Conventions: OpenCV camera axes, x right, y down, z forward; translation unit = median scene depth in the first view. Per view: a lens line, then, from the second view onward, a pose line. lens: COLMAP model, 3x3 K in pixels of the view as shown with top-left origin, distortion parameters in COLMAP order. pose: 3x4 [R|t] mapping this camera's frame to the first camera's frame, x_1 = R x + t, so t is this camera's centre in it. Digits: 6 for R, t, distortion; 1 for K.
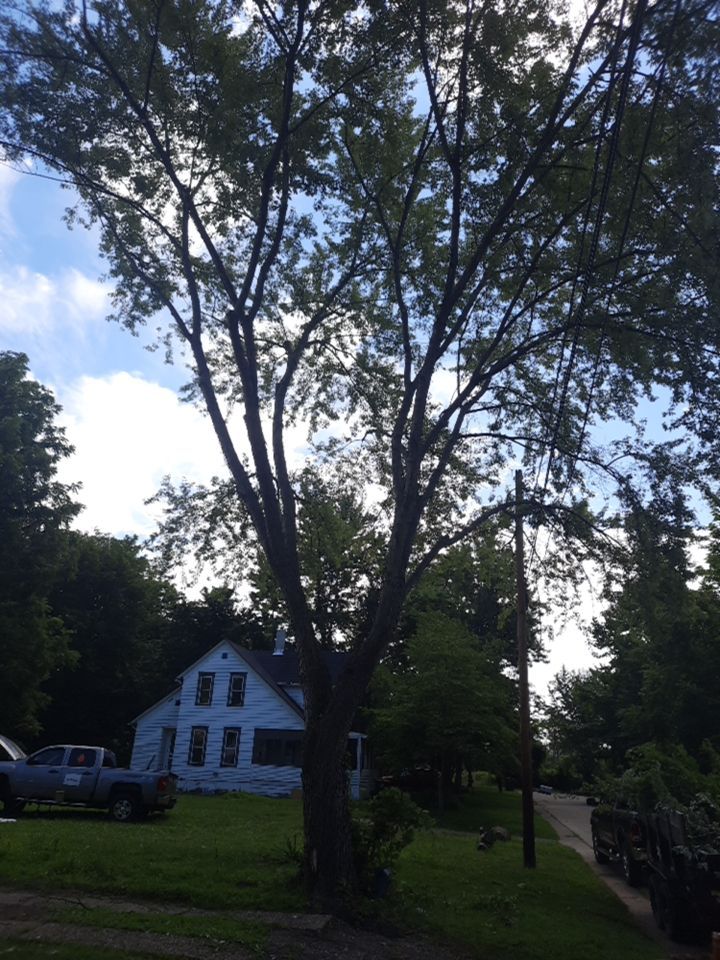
lens RADIAL K [[732.7, 0, 378.4], [0, 732.7, 467.9], [0, 0, 1]] dist [0.040847, -0.014178]
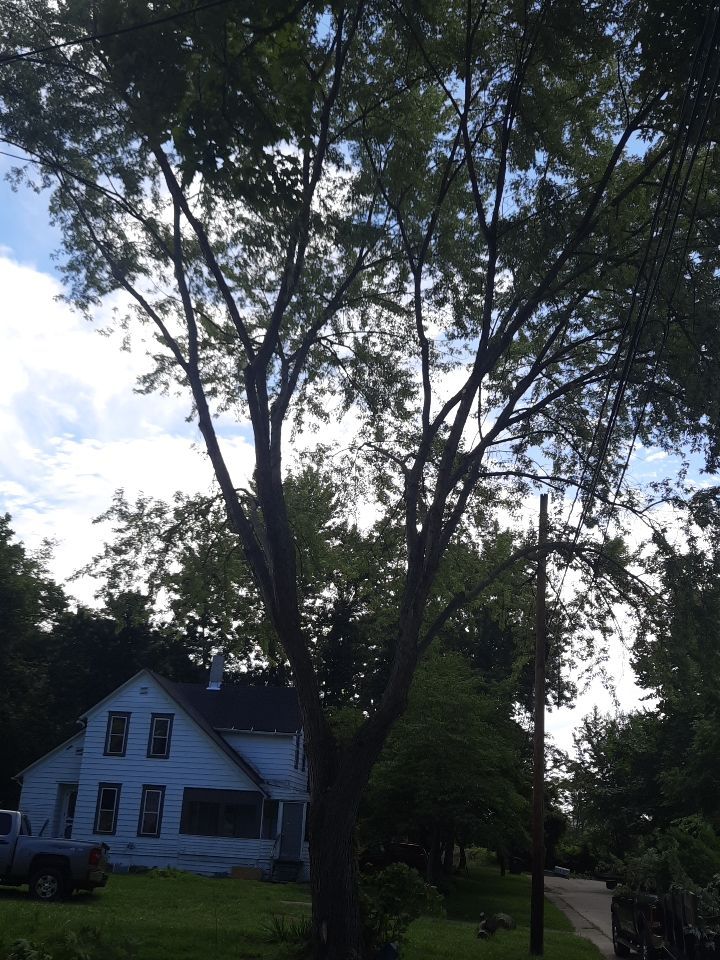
lens RADIAL K [[1124.9, 0, 391.8], [0, 1124.9, 438.5], [0, 0, 1]] dist [0.049042, -0.035123]
pose [[0.997985, 0.035001, 0.052928, -0.048808], [-0.037348, 0.998332, 0.044016, -0.103108], [-0.051300, -0.045904, 0.997628, -0.249515]]
